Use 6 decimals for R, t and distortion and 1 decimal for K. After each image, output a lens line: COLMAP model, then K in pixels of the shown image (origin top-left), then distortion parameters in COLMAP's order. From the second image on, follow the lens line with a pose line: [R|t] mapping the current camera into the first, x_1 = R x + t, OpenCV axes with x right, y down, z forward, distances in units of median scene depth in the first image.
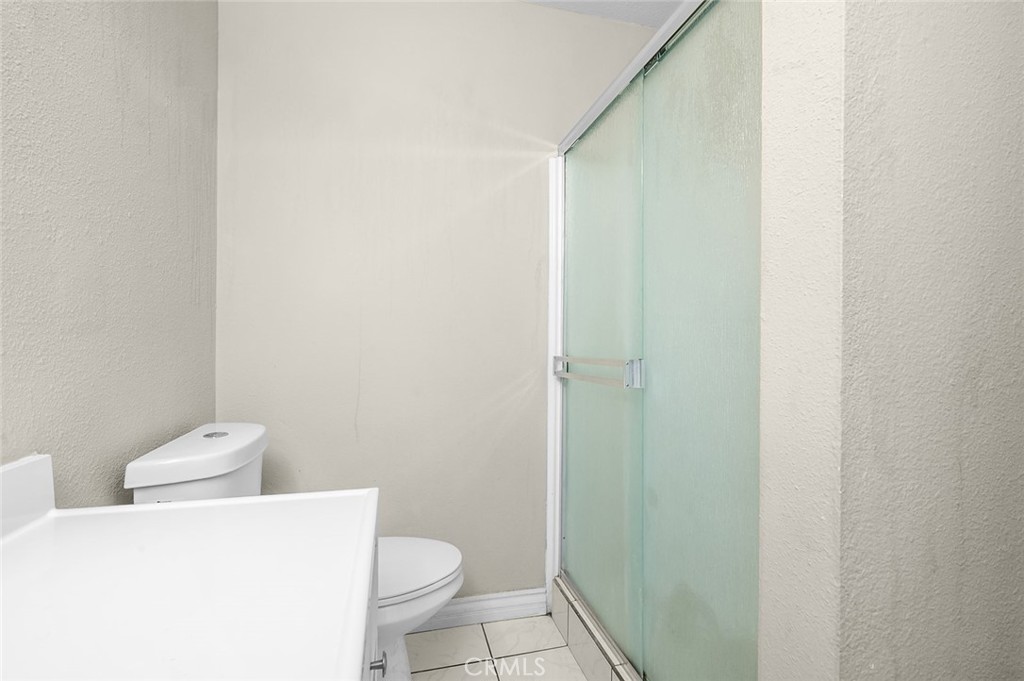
lens RADIAL K [[466.5, 0, 518.5], [0, 466.5, 338.4], [0, 0, 1]] dist [0.002202, 0.000092]
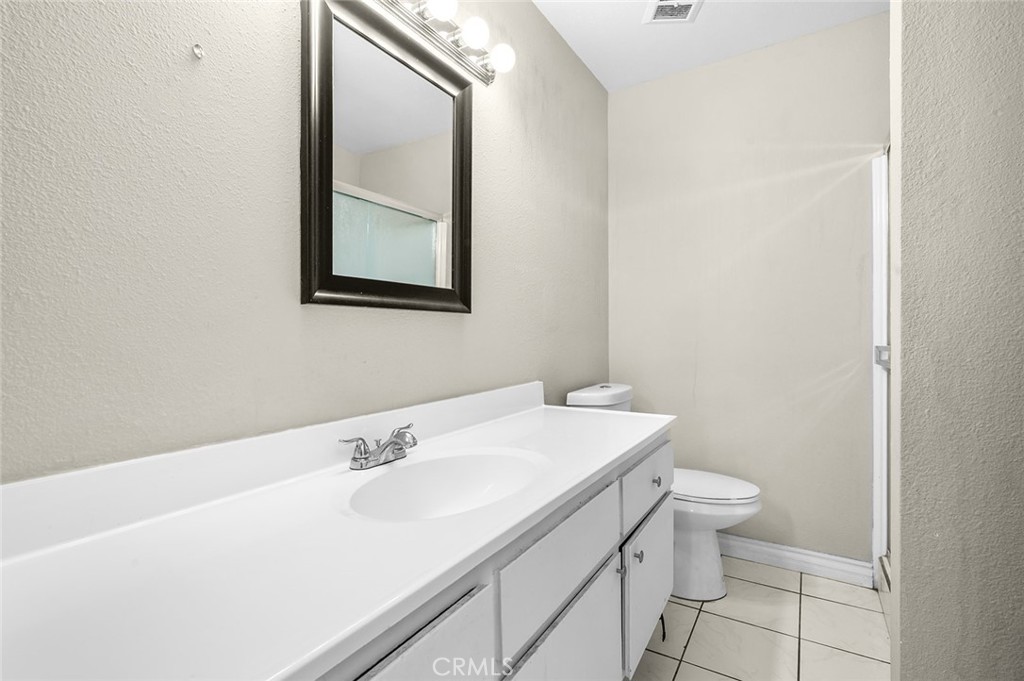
lens RADIAL K [[466.5, 0, 513.9], [0, 466.5, 337.8], [0, 0, 1]] dist [0.002202, 0.000092]
pose [[0.685837, -0.007176, -0.727720, 0.282261], [0.010892, 0.999941, 0.000404, 0.009648], [0.727674, -0.008203, 0.685874, -0.327544]]
